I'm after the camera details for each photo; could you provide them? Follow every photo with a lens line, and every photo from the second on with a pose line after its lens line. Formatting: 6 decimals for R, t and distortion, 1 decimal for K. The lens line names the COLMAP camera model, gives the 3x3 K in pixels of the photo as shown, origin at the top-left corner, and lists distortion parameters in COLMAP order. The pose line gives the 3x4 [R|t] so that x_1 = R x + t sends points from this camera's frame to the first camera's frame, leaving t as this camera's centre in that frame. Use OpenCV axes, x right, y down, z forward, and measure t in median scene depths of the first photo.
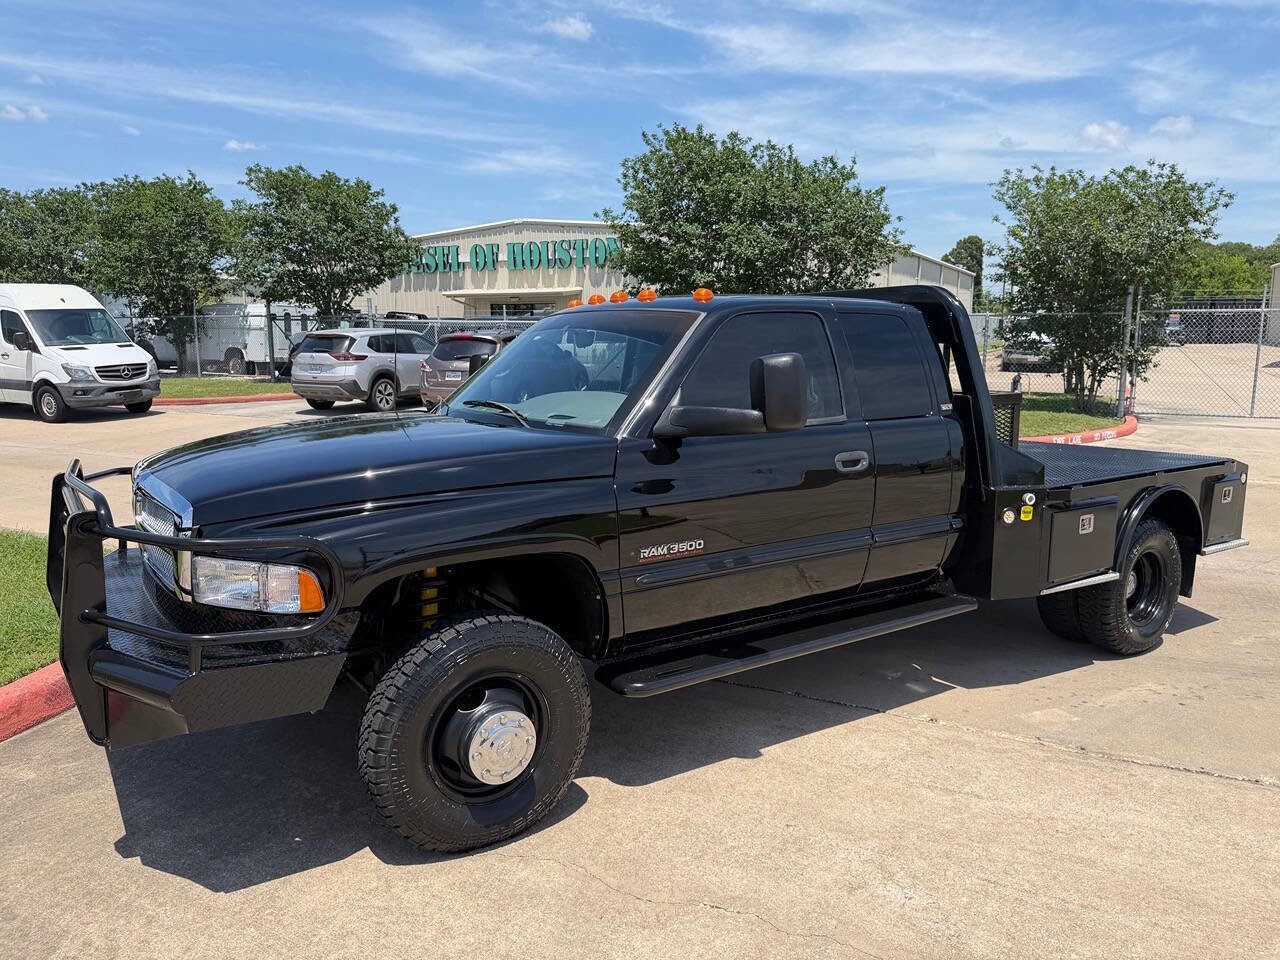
lens RADIAL K [[975.7, 0, 570.4], [0, 975.7, 477.9], [0, 0, 1]] dist [-0.000758, -0.012712]
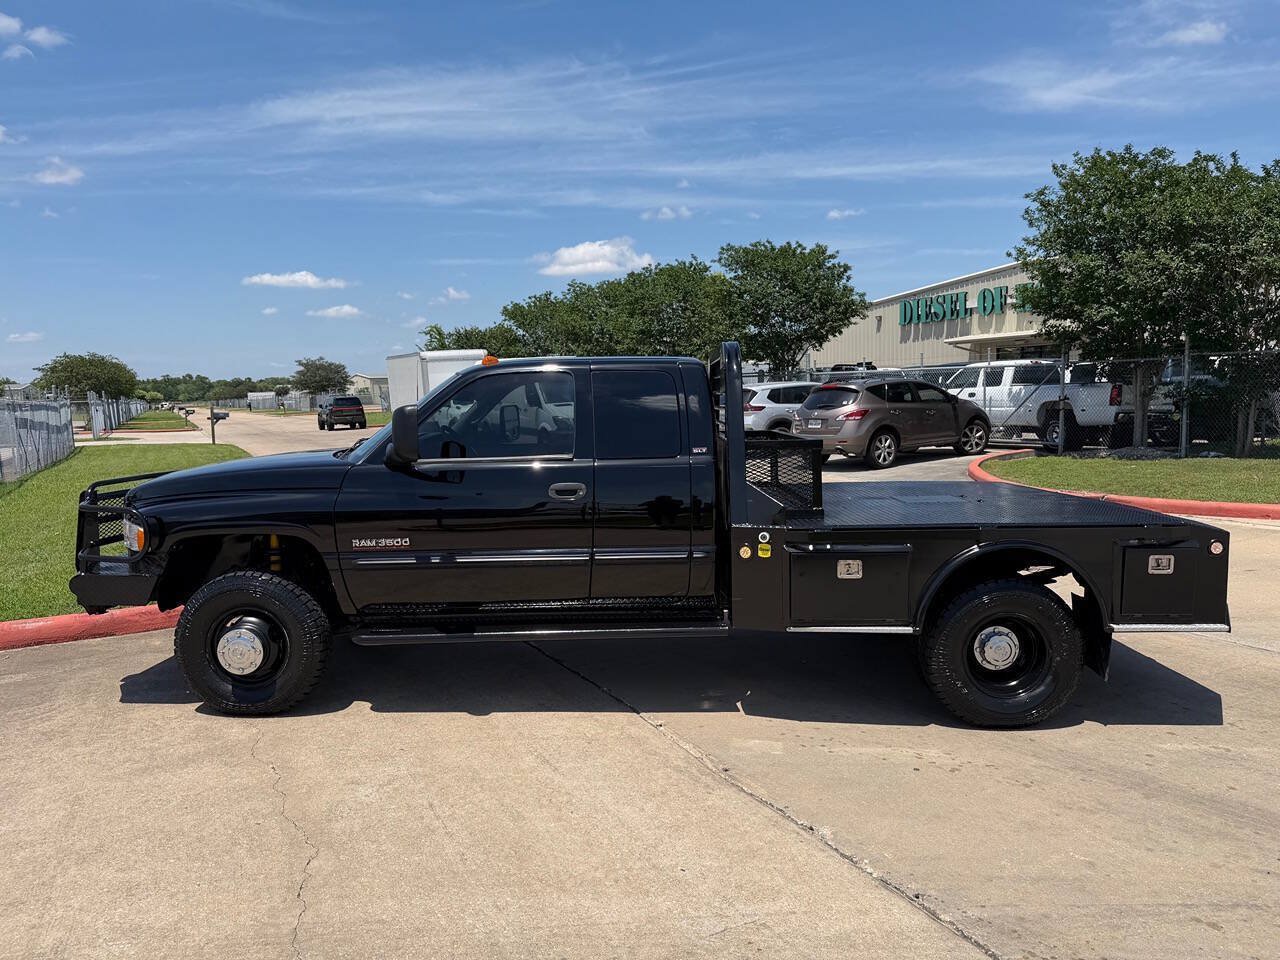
lens RADIAL K [[944.9, 0, 571.8], [0, 944.9, 476.4], [0, 0, 1]] dist [-0.003390, -0.035469]
pose [[0.782704, 0.025440, -0.621874, 0.370329], [-0.055774, 0.998011, -0.029371, -0.000920], [0.619890, 0.057673, 0.782566, 0.025013]]
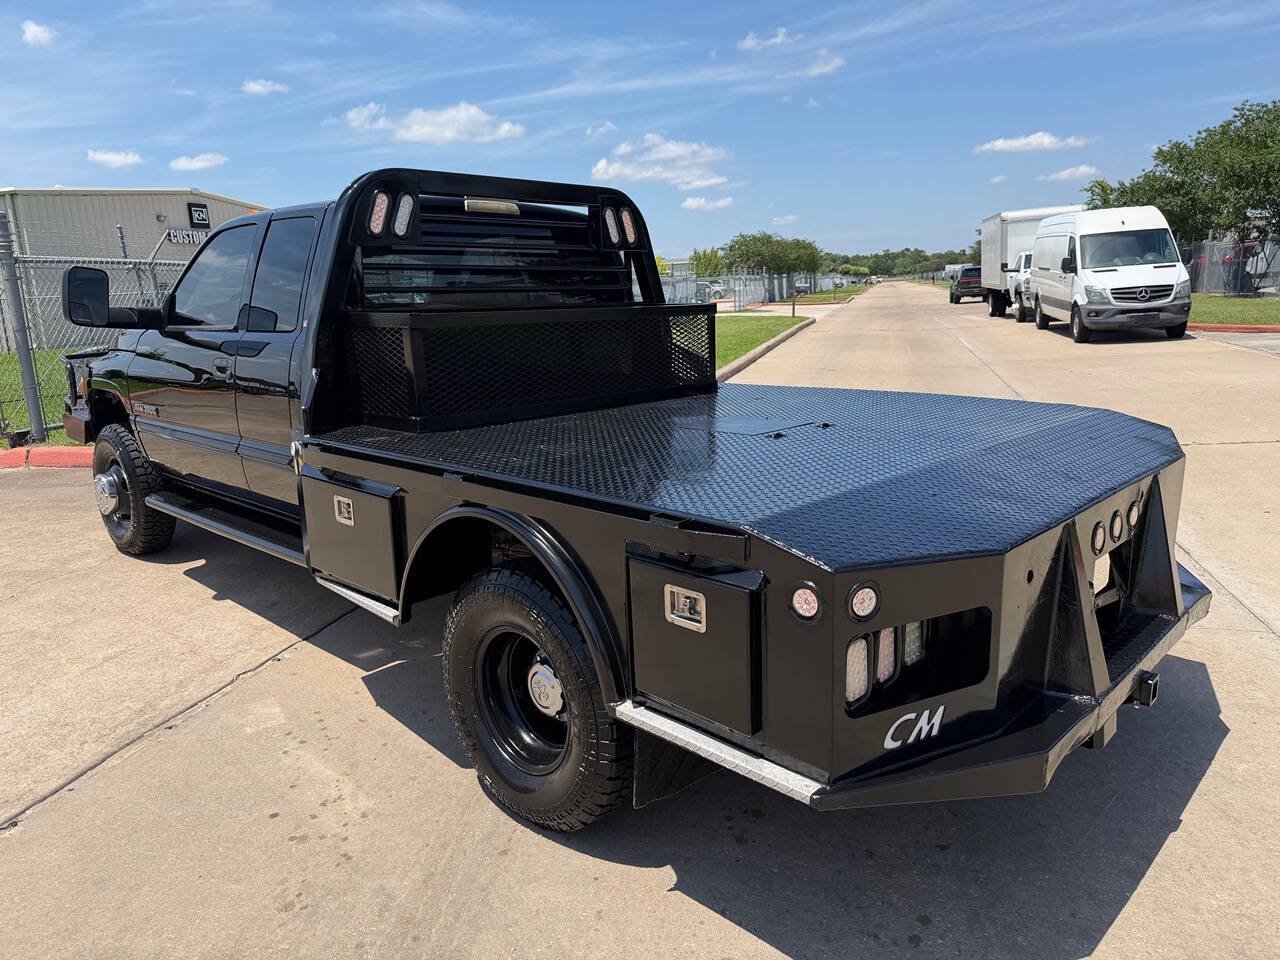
lens RADIAL K [[906.5, 0, 645.5], [0, 906.5, 473.5], [0, 0, 1]] dist [0.003249, -0.003080]
pose [[0.191504, 0.177205, -0.965363, 0.474852], [-0.094805, 0.982307, 0.161508, -0.039991], [0.976902, 0.060592, 0.204915, 0.436270]]
